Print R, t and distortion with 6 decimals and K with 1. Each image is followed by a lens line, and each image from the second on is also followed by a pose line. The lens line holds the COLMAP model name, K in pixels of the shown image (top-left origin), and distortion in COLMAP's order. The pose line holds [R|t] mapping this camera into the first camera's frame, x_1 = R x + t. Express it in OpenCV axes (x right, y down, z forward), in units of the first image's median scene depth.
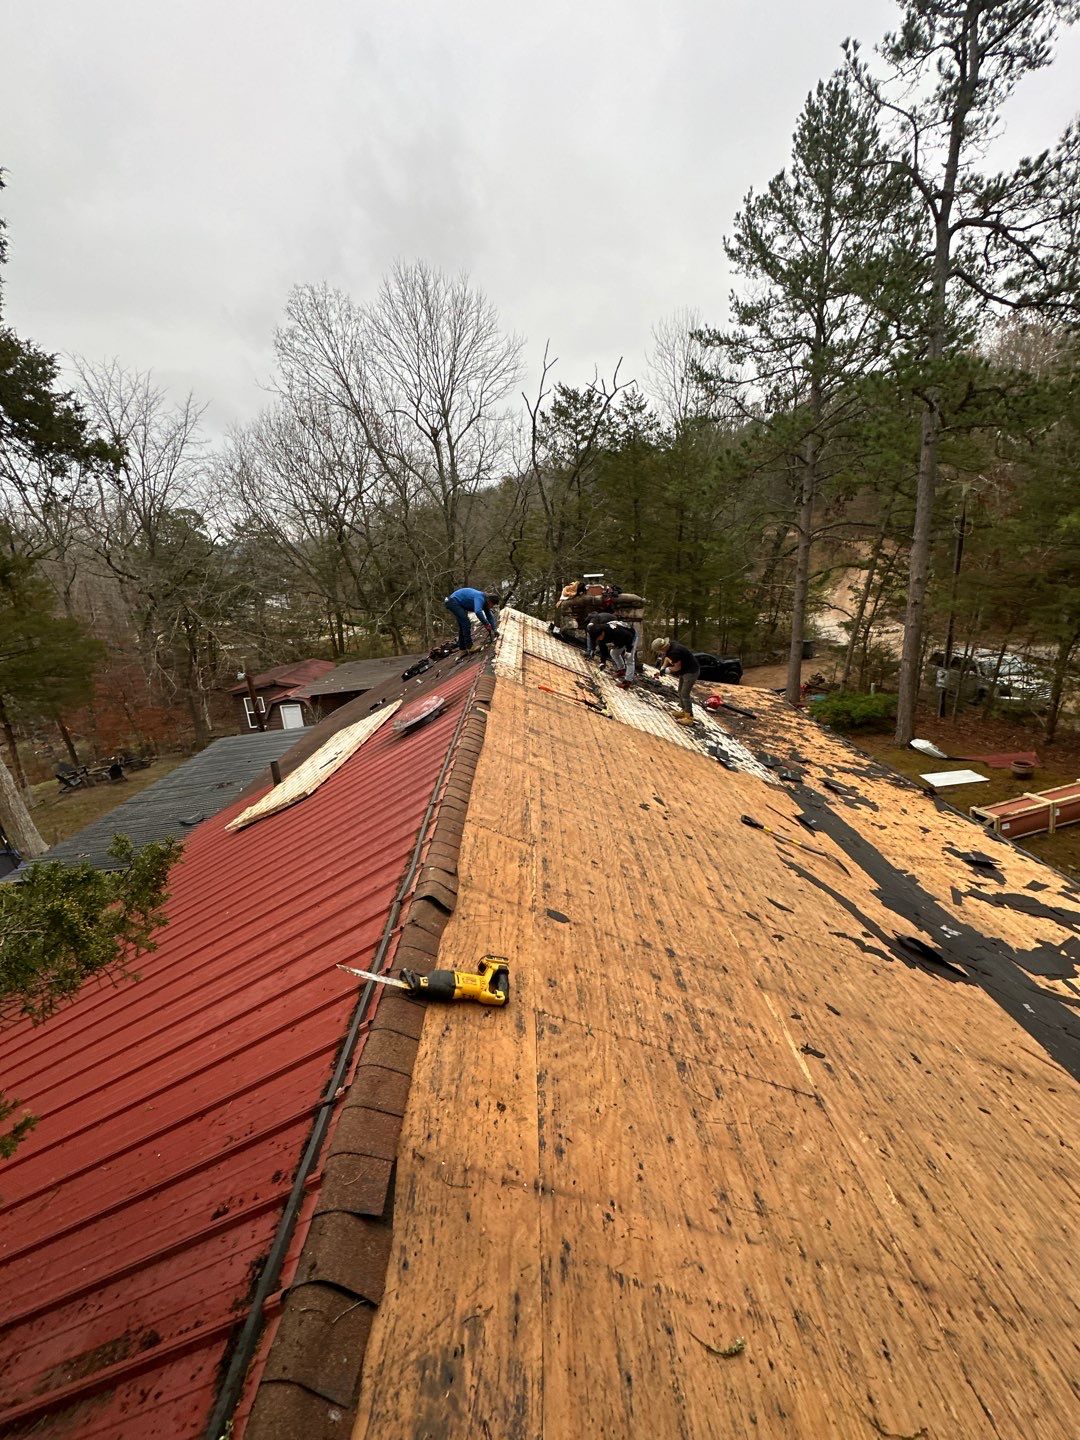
lens RADIAL K [[561.4, 0, 548.5], [0, 561.4, 714.8], [0, 0, 1]] dist [-0.000562, -0.000286]
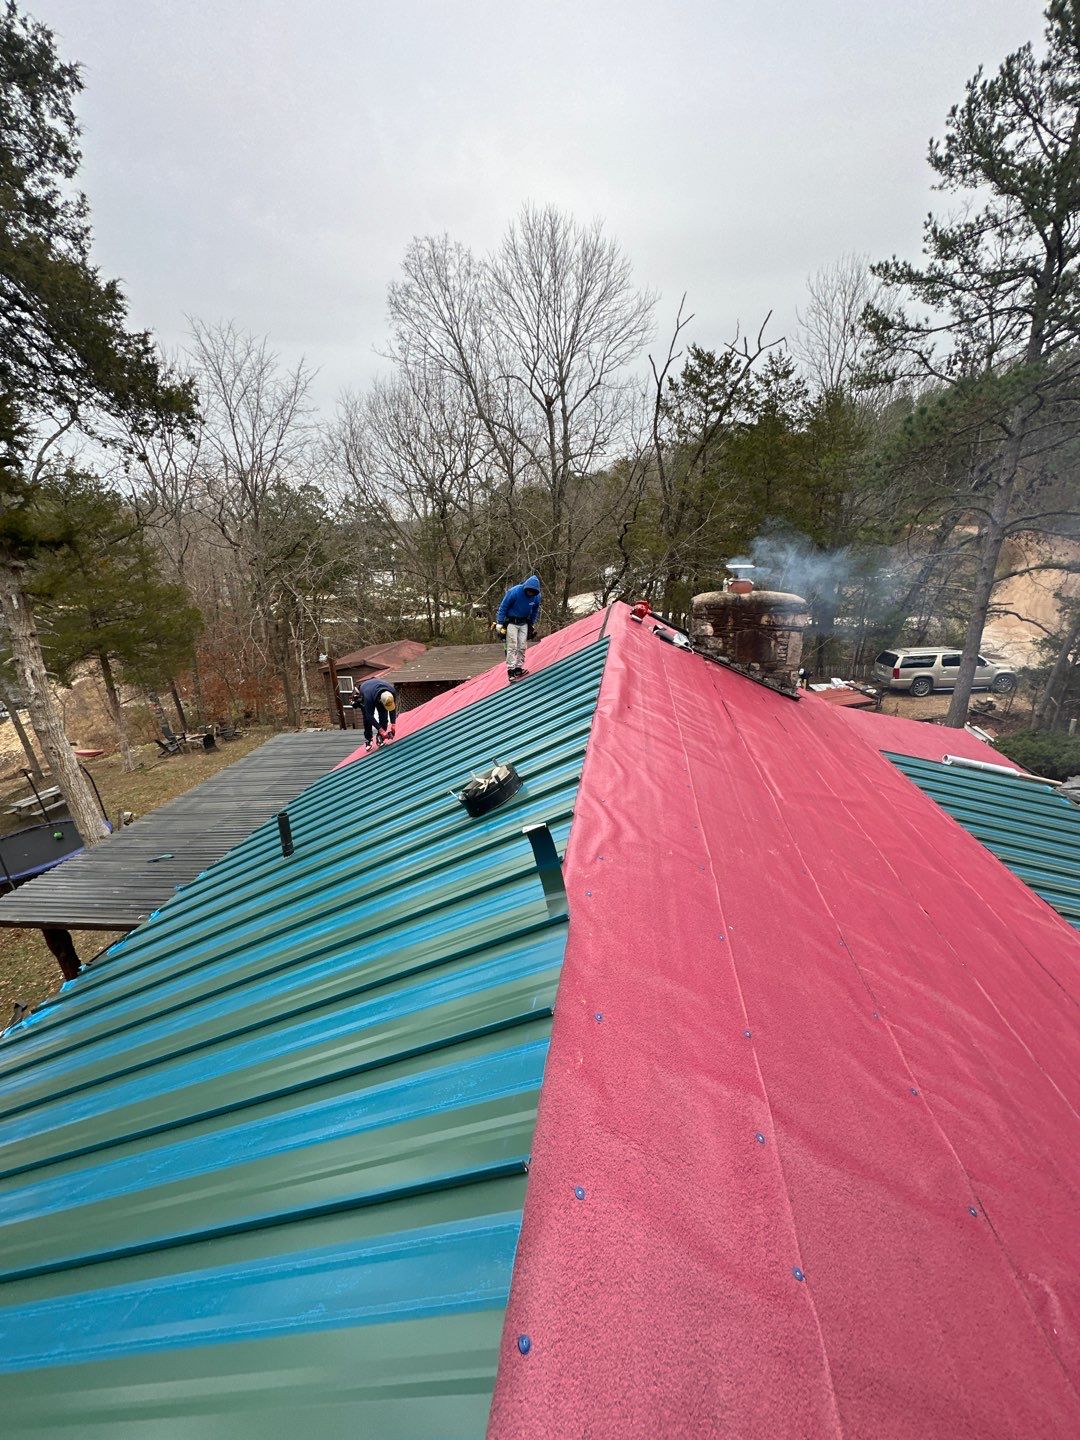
lens RADIAL K [[564.3, 0, 536.6], [0, 564.3, 715.2], [0, 0, 1]] dist [0.002502, 0.000431]
pose [[0.980020, 0.089150, -0.177802, -0.015838], [-0.084963, 0.995900, 0.031041, -0.023389], [0.179840, -0.015314, 0.983577, 0.096642]]
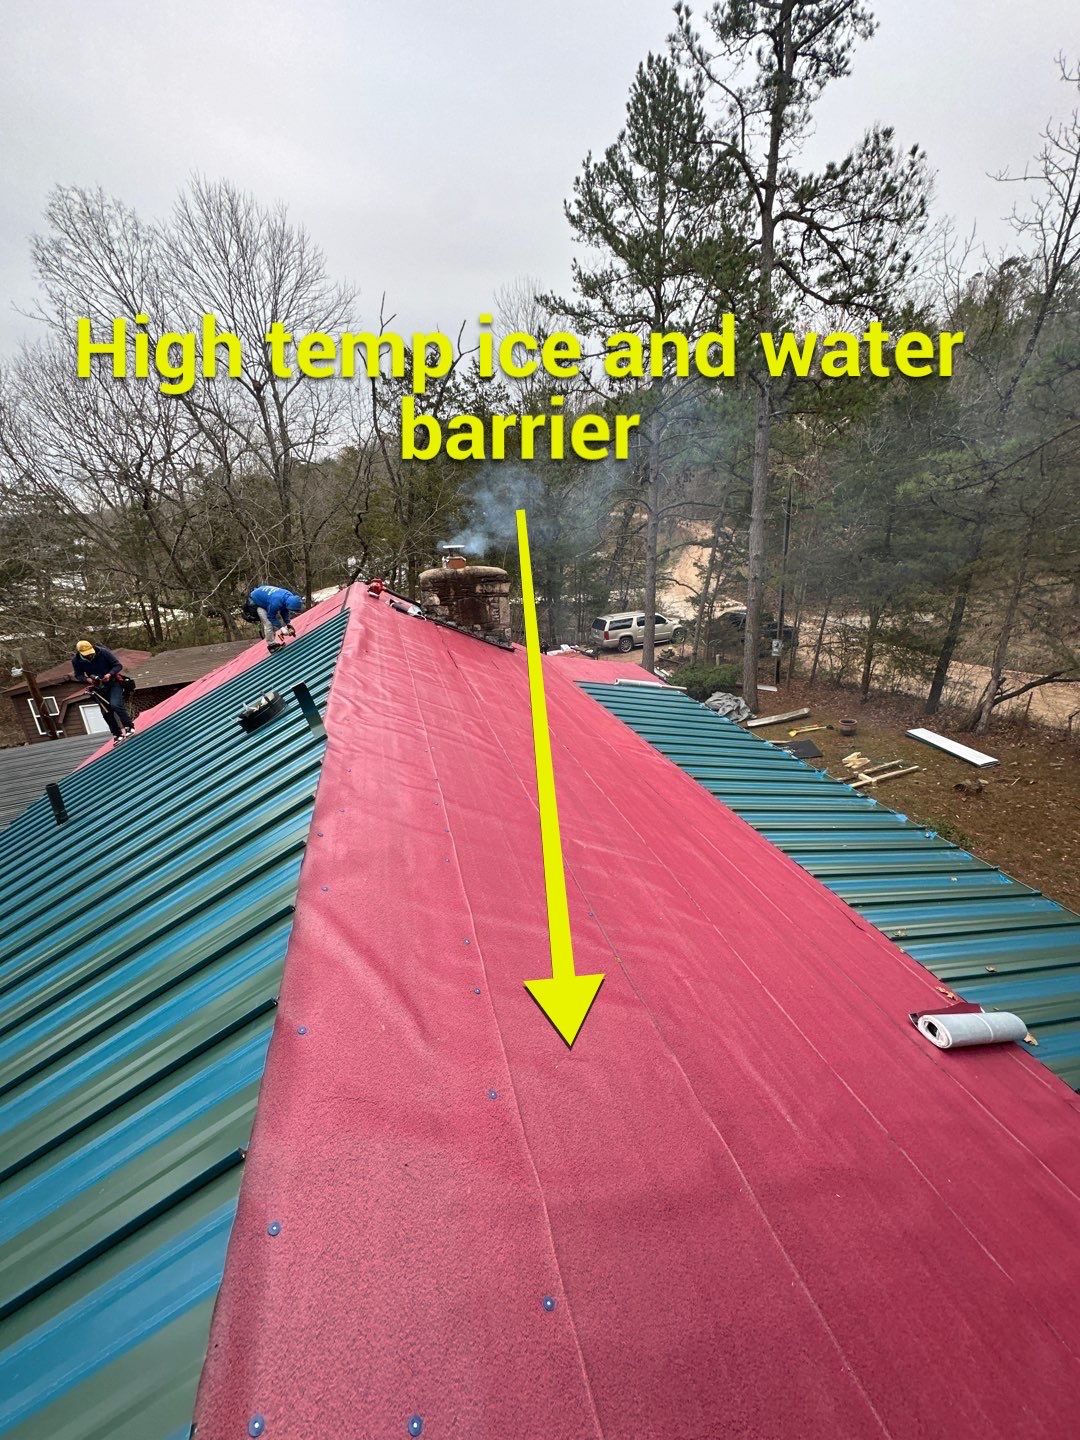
lens RADIAL K [[562.5, 0, 536.6], [0, 562.5, 716.2], [0, 0, 1]] dist [-0.001725, 0.000075]
pose [[0.973084, -0.058167, 0.222990, -0.003949], [0.050002, 0.997862, 0.042094, -0.001776], [-0.224962, -0.029811, 0.973911, 0.031678]]
